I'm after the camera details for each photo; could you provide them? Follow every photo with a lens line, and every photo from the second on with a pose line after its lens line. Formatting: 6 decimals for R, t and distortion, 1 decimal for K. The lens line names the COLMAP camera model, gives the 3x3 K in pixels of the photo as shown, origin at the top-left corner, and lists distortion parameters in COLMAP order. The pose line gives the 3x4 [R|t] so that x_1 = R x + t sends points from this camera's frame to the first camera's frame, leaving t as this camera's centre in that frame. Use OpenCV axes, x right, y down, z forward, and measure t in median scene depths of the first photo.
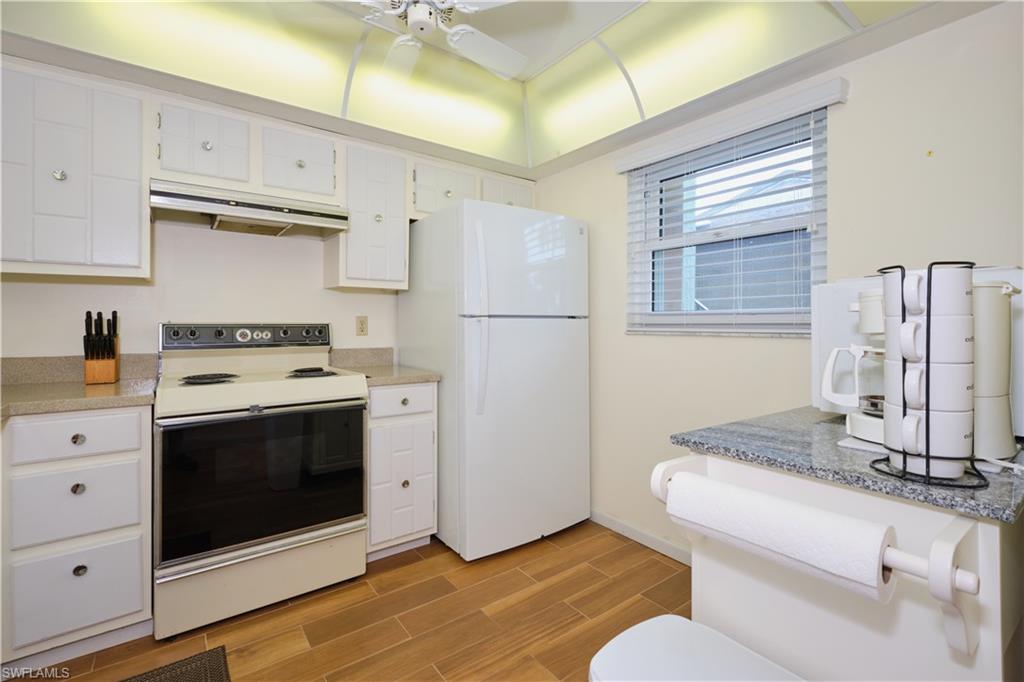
lens RADIAL K [[436.6, 0, 510.1], [0, 436.6, 320.2], [0, 0, 1]] dist [-0.001654, -0.000603]
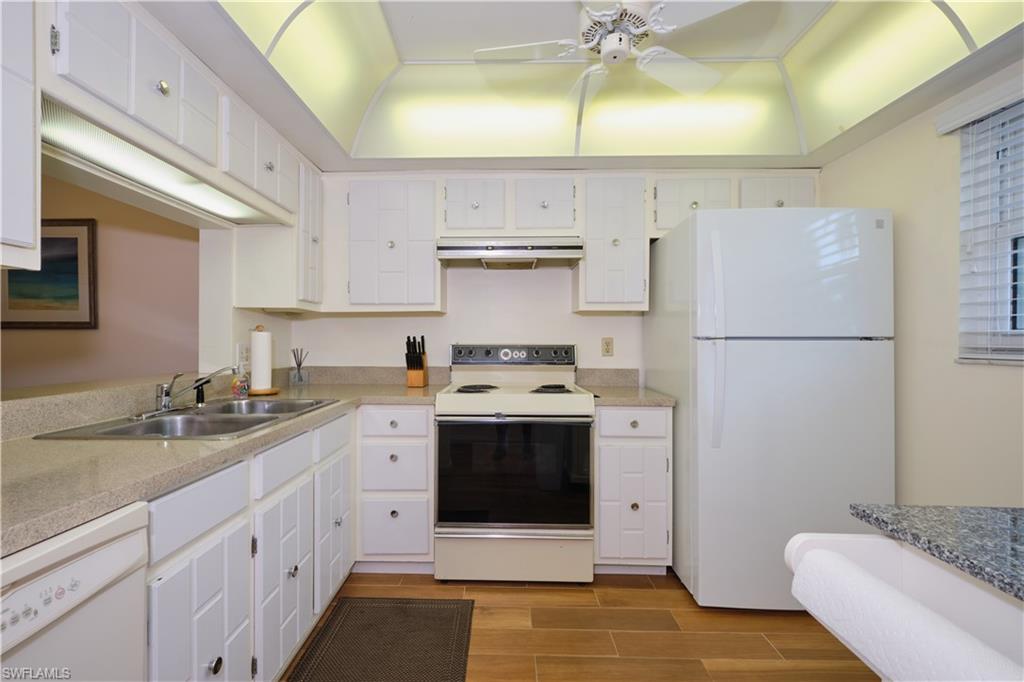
lens RADIAL K [[443.7, 0, 512.0], [0, 443.7, 341.0], [0, 0, 1]] dist [-0.000355, -0.000607]
pose [[0.810888, 0.001416, -0.585200, 0.128465], [0.000746, 0.999994, 0.003453, -0.007356], [0.585202, -0.003237, 0.810881, 0.014557]]
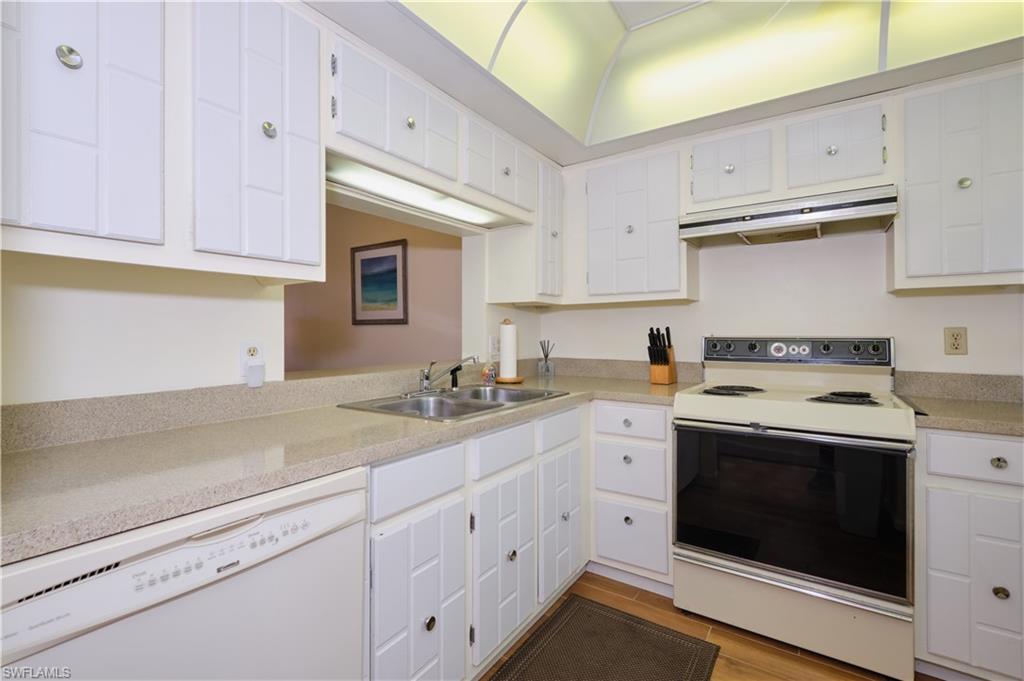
lens RADIAL K [[462.9, 0, 510.0], [0, 462.9, 329.8], [0, 0, 1]] dist [-0.001532, -0.000820]
pose [[0.343363, -0.006392, -0.939181, 0.149423], [0.005634, 0.999973, -0.004746, -0.007723], [0.939186, -0.003662, 0.343389, 0.103041]]
